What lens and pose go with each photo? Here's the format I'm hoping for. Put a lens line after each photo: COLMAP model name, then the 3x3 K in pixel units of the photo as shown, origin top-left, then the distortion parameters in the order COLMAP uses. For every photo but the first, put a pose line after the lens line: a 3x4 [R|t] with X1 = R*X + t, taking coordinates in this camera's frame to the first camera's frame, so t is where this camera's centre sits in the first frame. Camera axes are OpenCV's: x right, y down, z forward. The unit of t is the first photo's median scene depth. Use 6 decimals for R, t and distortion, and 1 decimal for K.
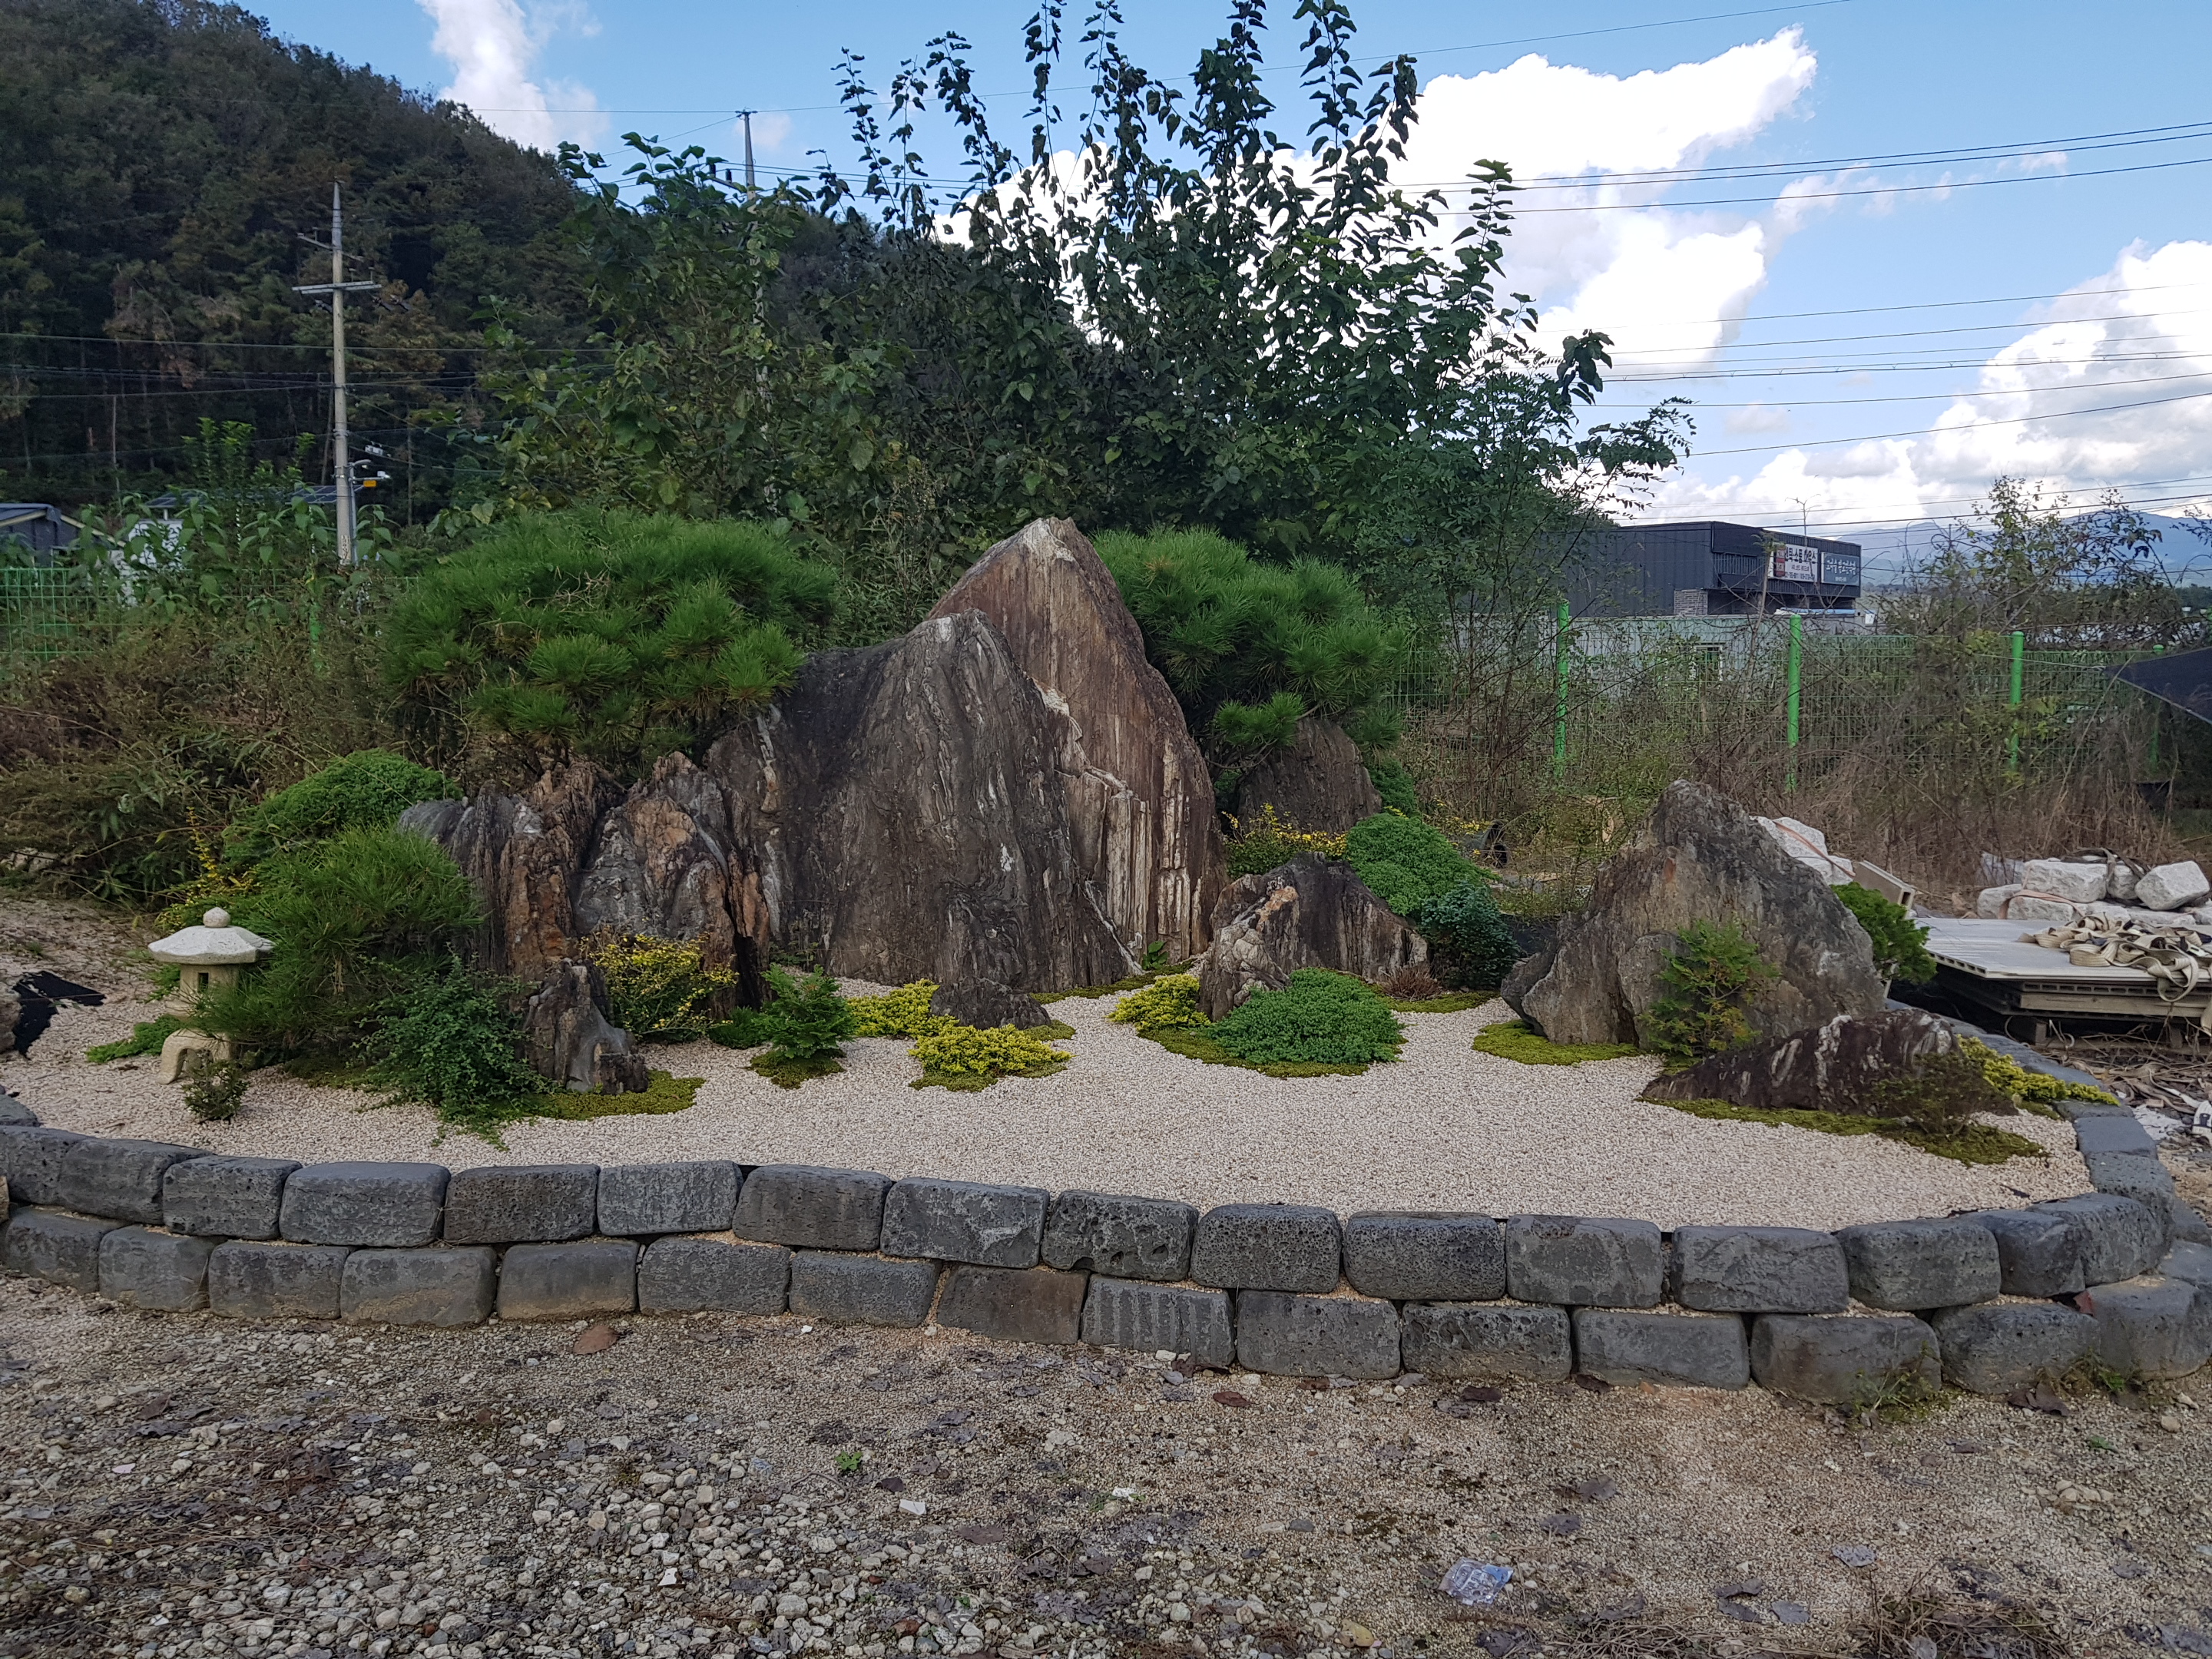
lens RADIAL K [[1731.9, 0, 1093.5], [0, 1731.9, 806.4], [0, 0, 1]] dist [0.080772, -0.163241]
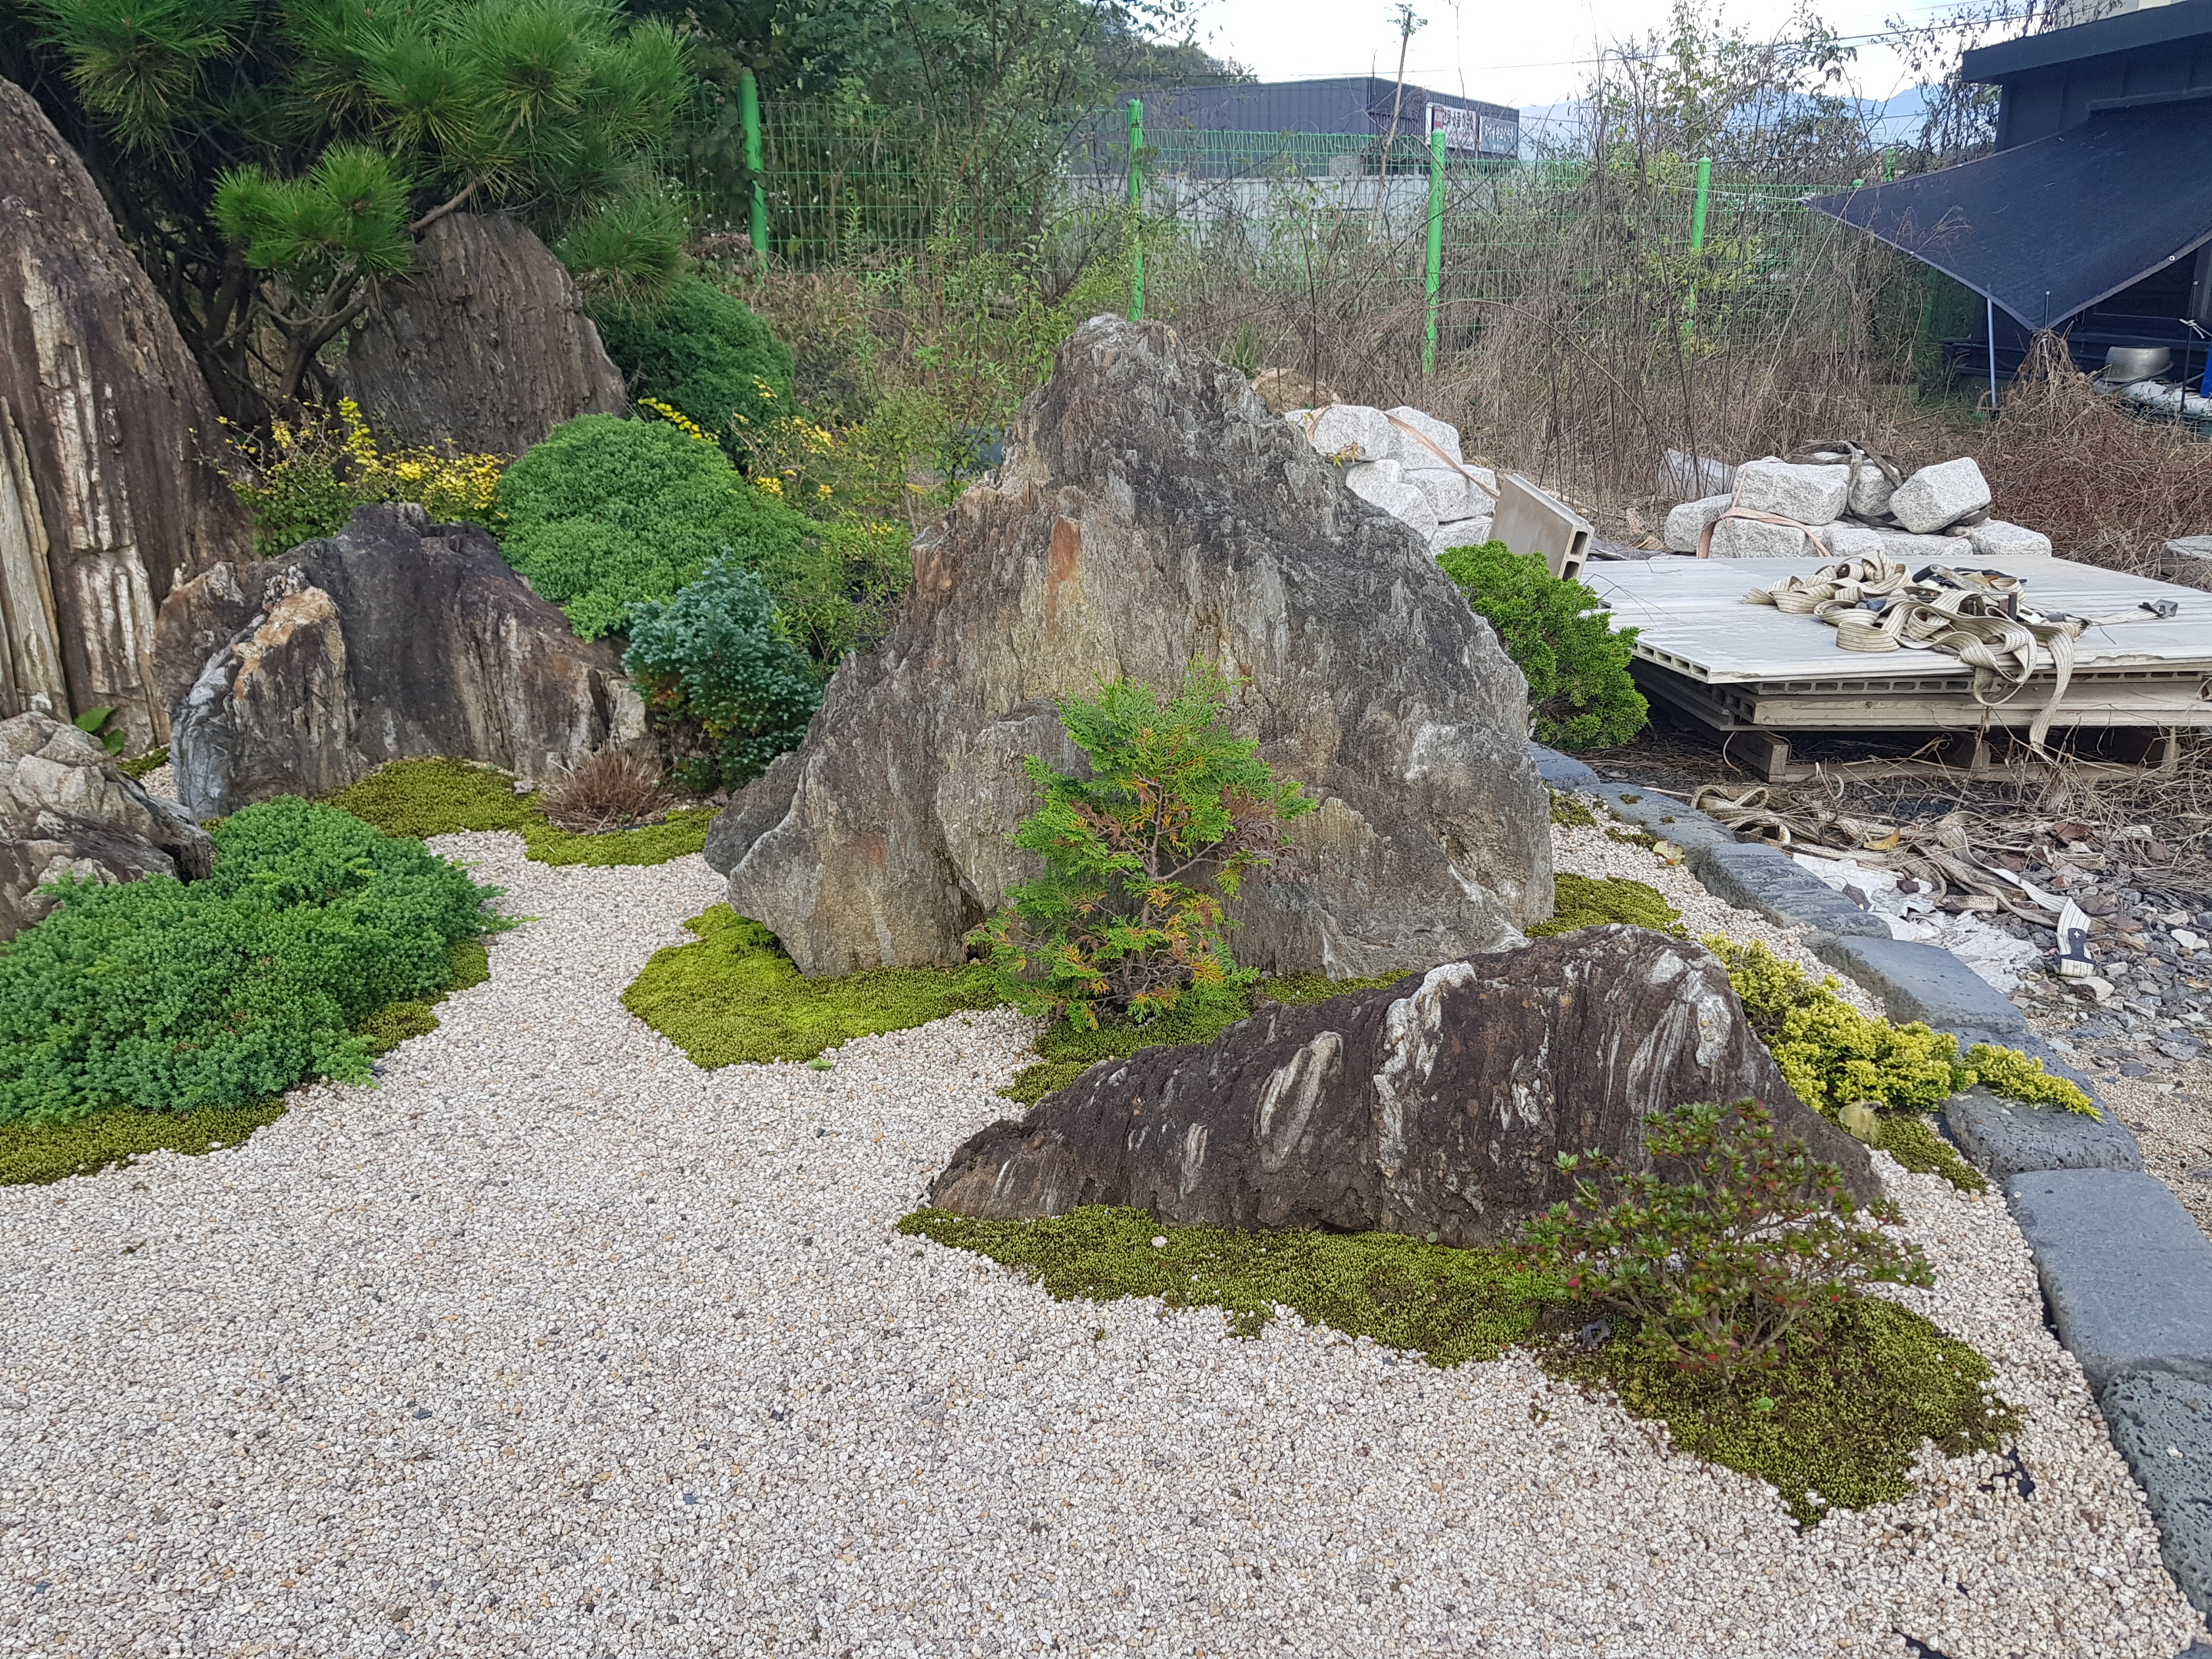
lens RADIAL K [[1710.2, 0, 1119.7], [0, 1710.2, 840.3], [0, 0, 1]] dist [0.086691, -0.148295]
pose [[0.980105, -0.068681, 0.186220, 0.227610], [0.021337, 0.969245, 0.245172, 0.004585], [-0.197331, -0.236321, 0.951427, 0.522158]]
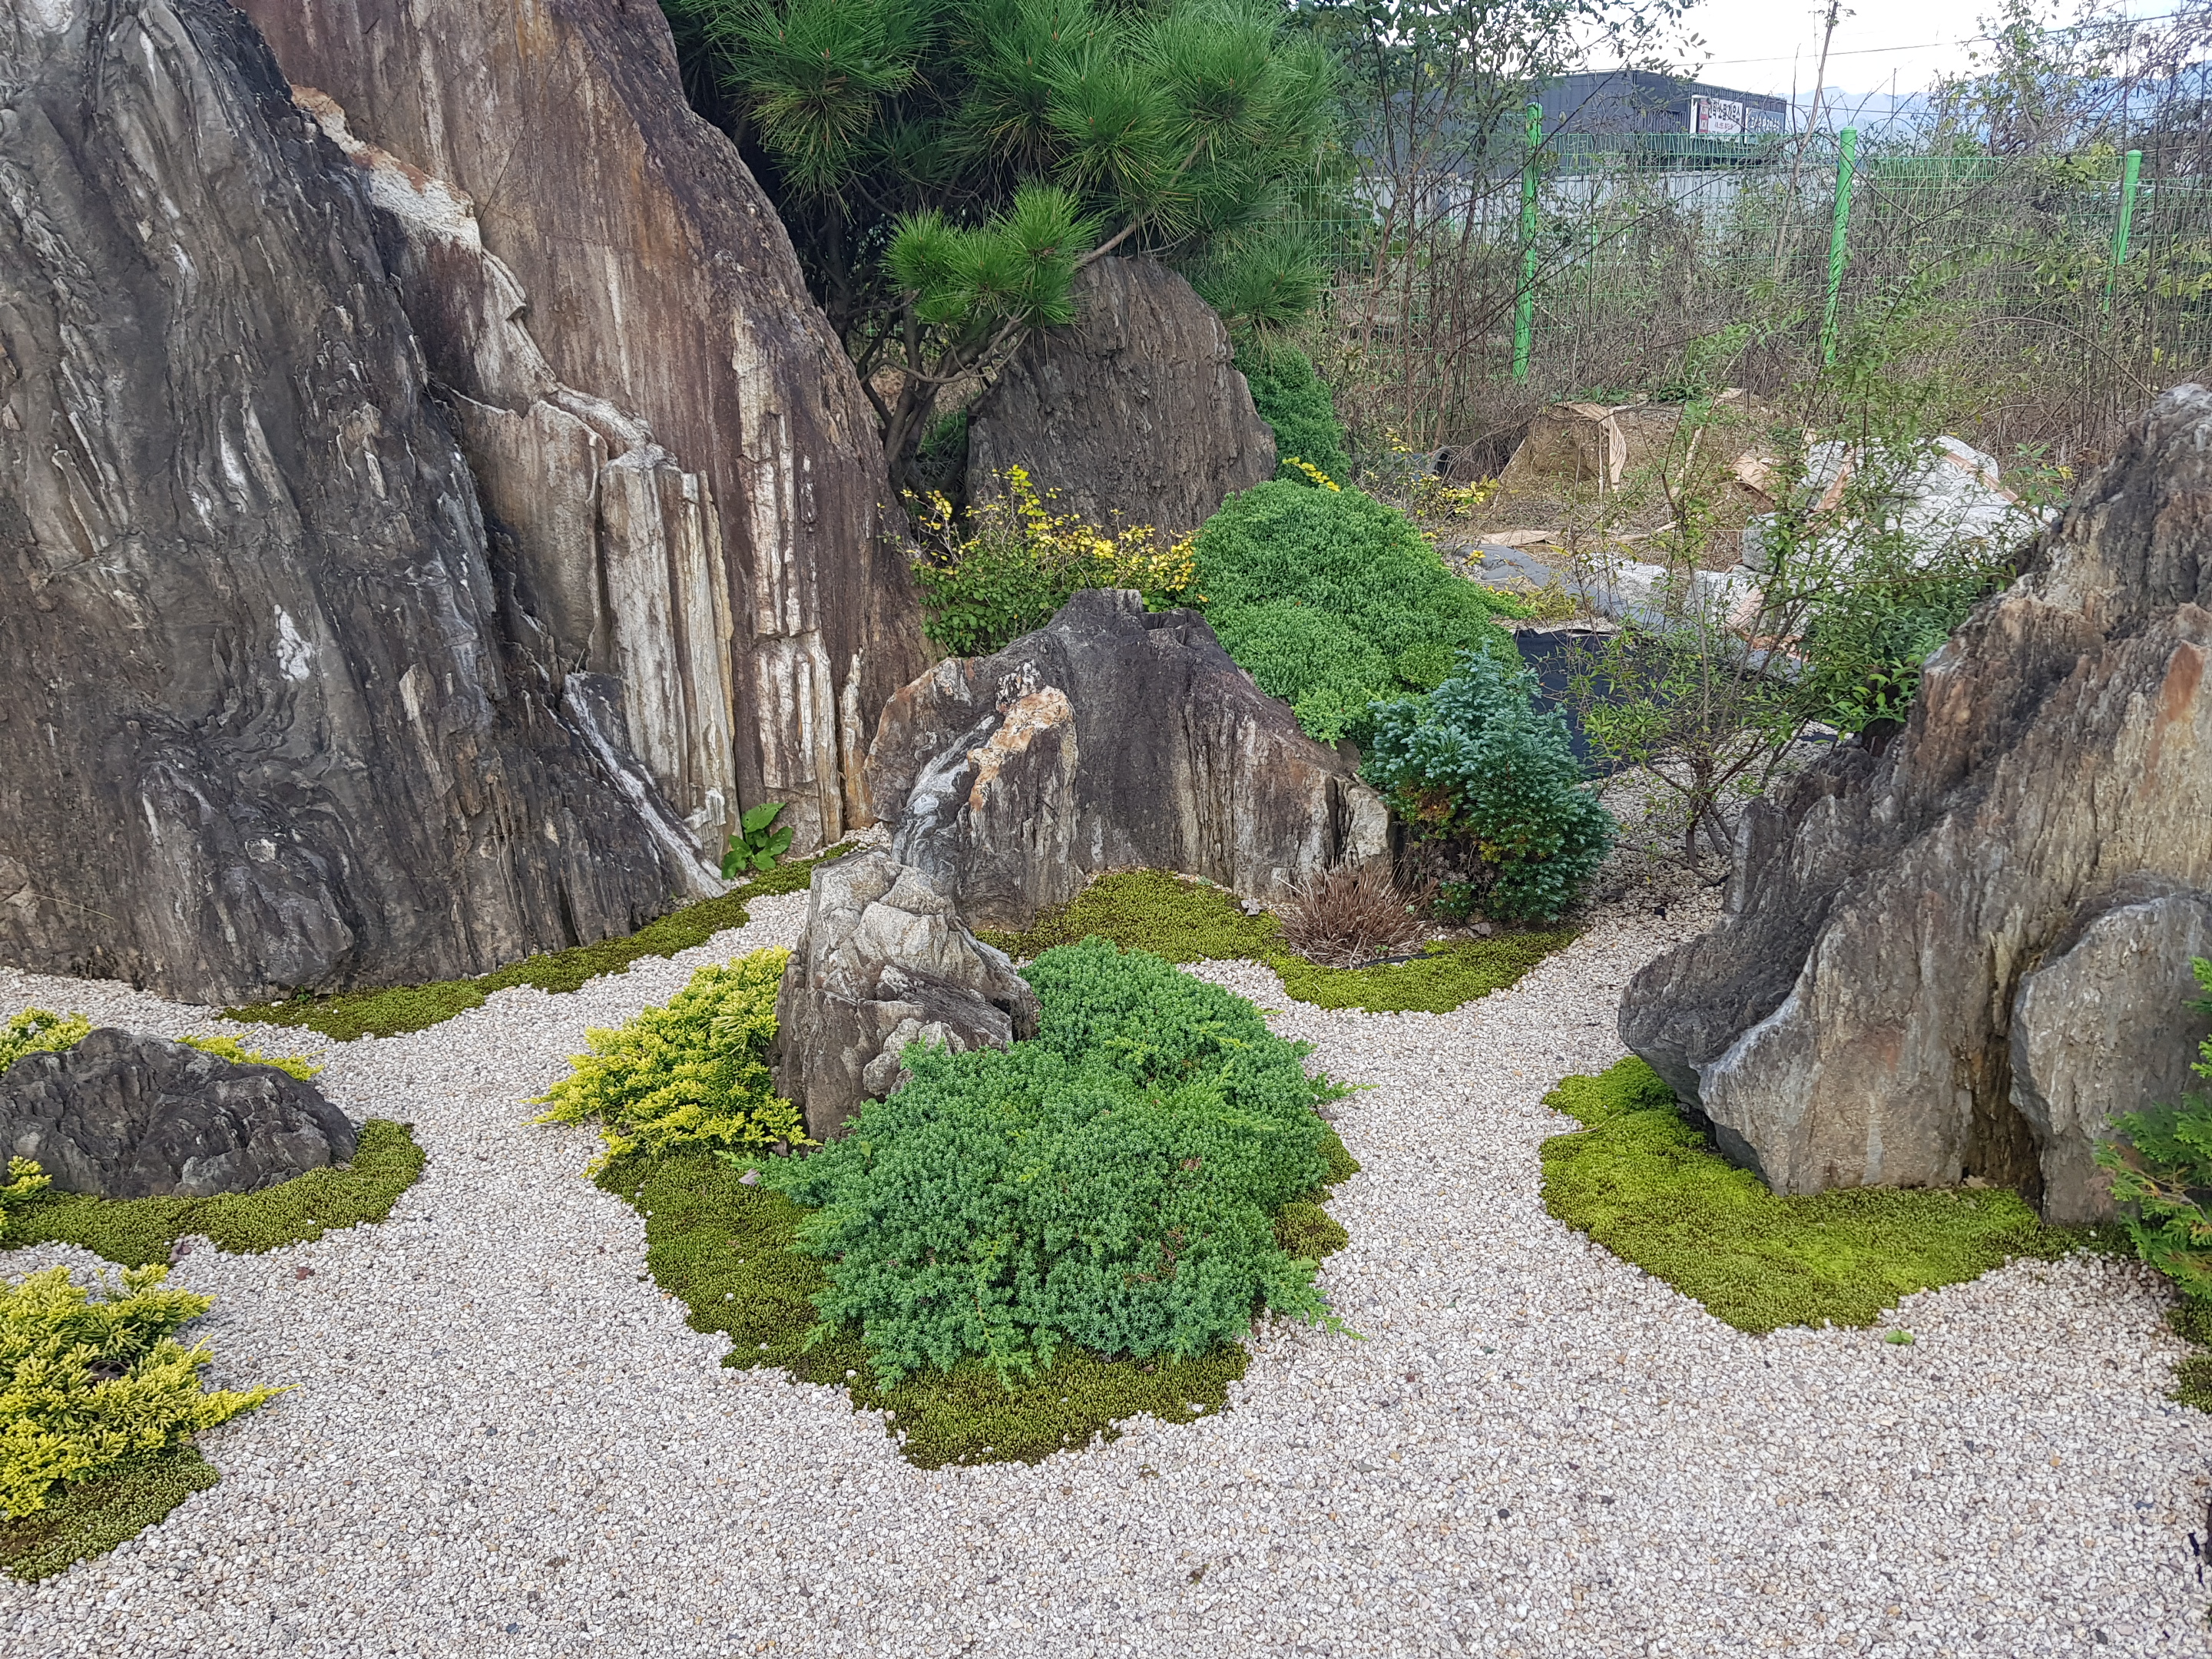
lens RADIAL K [[1710.2, 0, 1119.7], [0, 1710.2, 840.3], [0, 0, 1]] dist [0.086691, -0.148295]
pose [[0.996369, -0.046770, 0.071140, 0.098785], [0.028370, 0.970228, 0.240527, -0.014136], [-0.080271, -0.237636, 0.968032, 0.606986]]
